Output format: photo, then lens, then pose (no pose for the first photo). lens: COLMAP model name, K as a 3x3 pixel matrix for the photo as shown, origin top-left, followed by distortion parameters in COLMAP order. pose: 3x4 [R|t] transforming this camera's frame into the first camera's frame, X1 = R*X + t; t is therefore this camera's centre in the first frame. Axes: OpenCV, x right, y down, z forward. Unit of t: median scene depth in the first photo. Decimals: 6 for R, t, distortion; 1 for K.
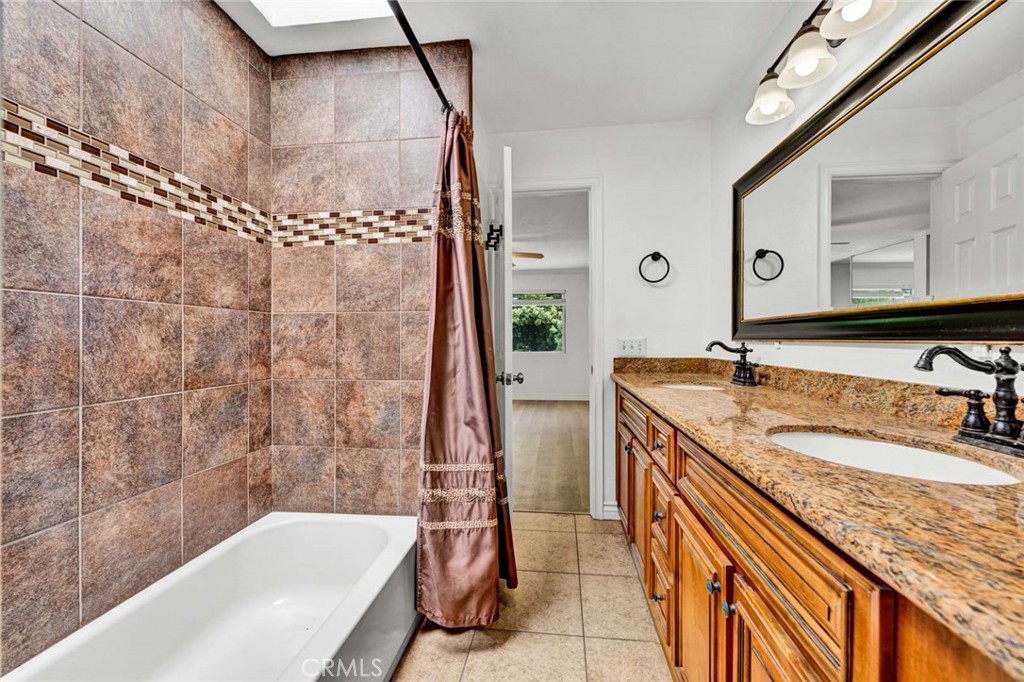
lens RADIAL K [[414.0, 0, 512.3], [0, 414.0, 342.5], [0, 0, 1]] dist [-0.000524, -0.000350]
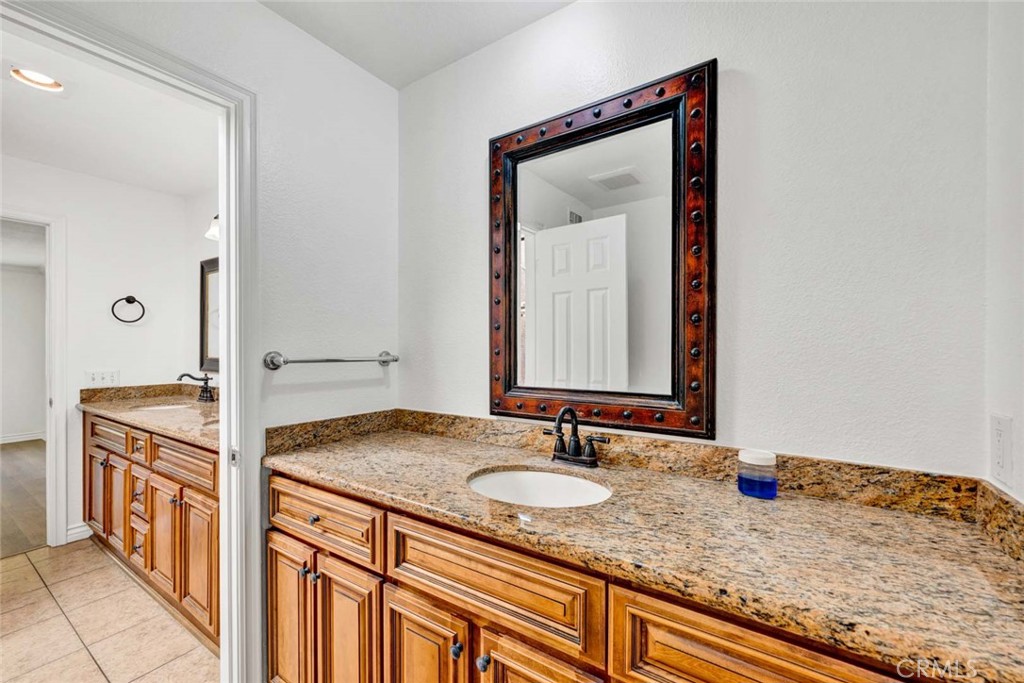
lens RADIAL K [[414.0, 0, 512.3], [0, 414.0, 343.0], [0, 0, 1]] dist [-0.000524, -0.000350]
pose [[0.458278, 0.008798, 0.888765, -0.268238], [0.011686, 0.999805, -0.015922, -0.072783], [-0.888732, 0.017683, 0.458086, -0.673490]]
